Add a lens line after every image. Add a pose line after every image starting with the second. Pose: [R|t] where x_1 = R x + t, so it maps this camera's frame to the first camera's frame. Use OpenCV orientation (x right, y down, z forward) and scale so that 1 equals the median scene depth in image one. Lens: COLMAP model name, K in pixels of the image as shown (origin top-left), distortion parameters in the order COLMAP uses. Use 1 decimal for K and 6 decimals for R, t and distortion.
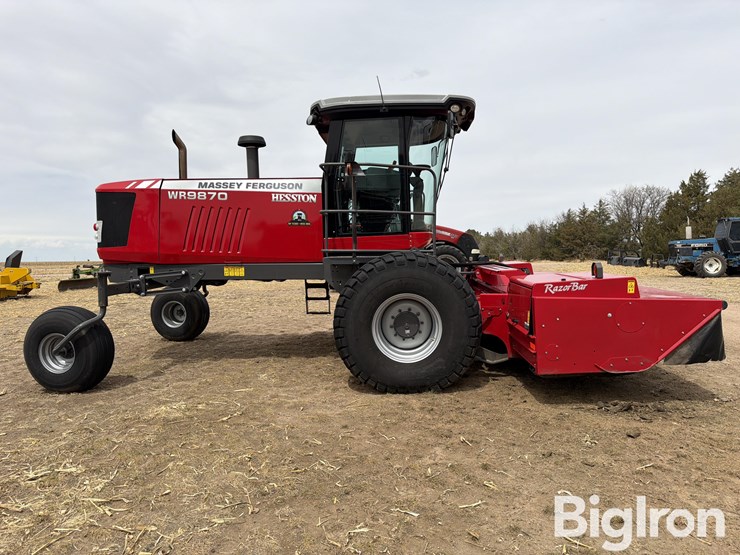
lens RADIAL K [[533.3, 0, 370.8], [0, 533.3, 287.9], [0, 0, 1]] dist [0.004547, -0.005010]
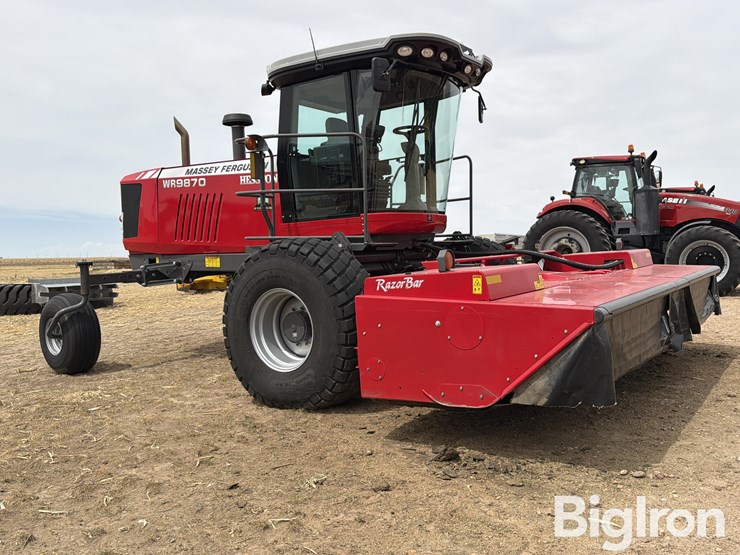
lens RADIAL K [[688.0, 0, 370.0], [0, 688.0, 277.5], [0, 0, 1]] dist [0.009922, -0.002230]
pose [[0.850264, 0.014224, -0.526164, 0.613220], [-0.021209, 0.999749, -0.007246, -0.001369], [0.525929, 0.017320, 0.850352, 0.127759]]
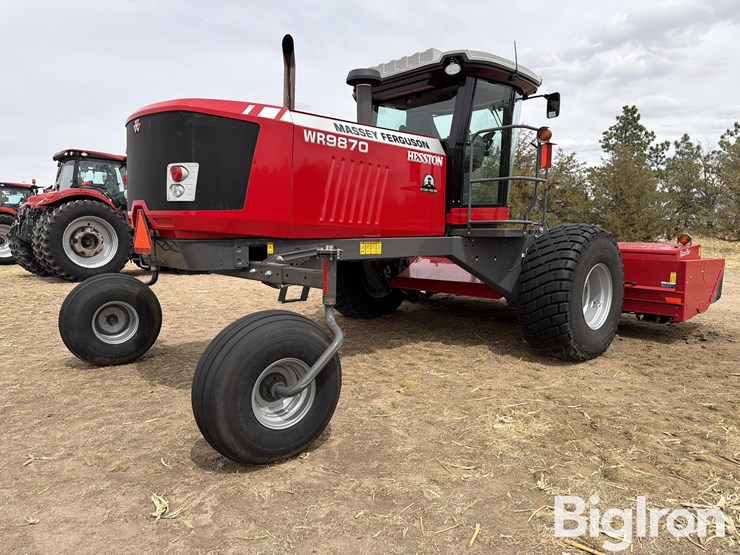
lens RADIAL K [[533.0, 0, 360.1], [0, 533.0, 276.1], [0, 0, 1]] dist [0.033017, -0.001533]
pose [[0.690723, -0.057139, 0.720858, -0.826281], [0.046199, 0.998324, 0.034865, -0.018472], [-0.721642, 0.009221, 0.692205, 0.490299]]
